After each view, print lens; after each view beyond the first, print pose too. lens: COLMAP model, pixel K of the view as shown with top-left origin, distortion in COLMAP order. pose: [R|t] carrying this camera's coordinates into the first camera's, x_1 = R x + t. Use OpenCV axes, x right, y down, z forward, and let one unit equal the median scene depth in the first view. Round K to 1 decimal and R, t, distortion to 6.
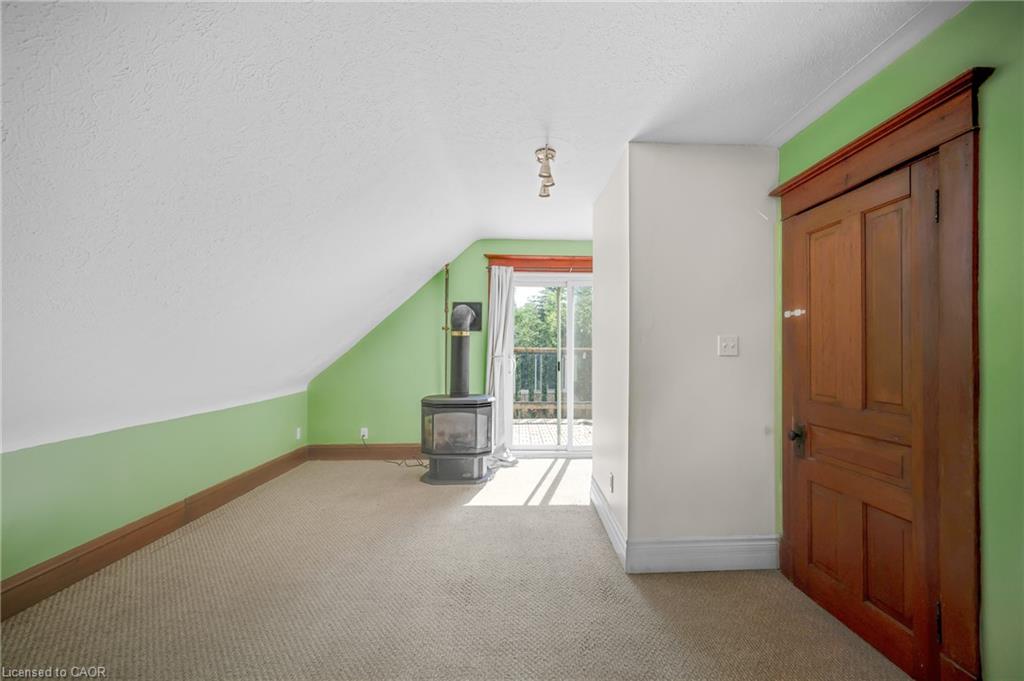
lens RADIAL K [[422.9, 0, 514.0], [0, 422.9, 343.7], [0, 0, 1]] dist [0.002866, 0.000140]
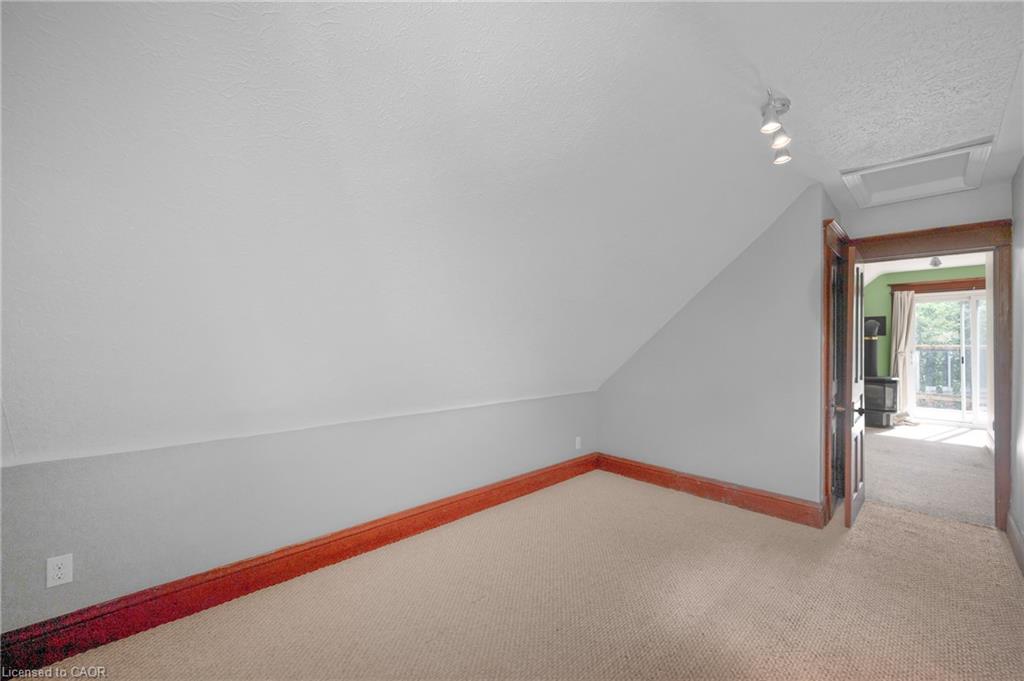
lens RADIAL K [[414.6, 0, 517.8], [0, 414.6, 342.5], [0, 0, 1]] dist [-0.002859, -0.000289]
pose [[0.718690, -0.008392, -0.695280, 0.005492], [0.010712, 0.999942, -0.000996, -0.018385], [0.695248, -0.006733, 0.718738, -1.018500]]
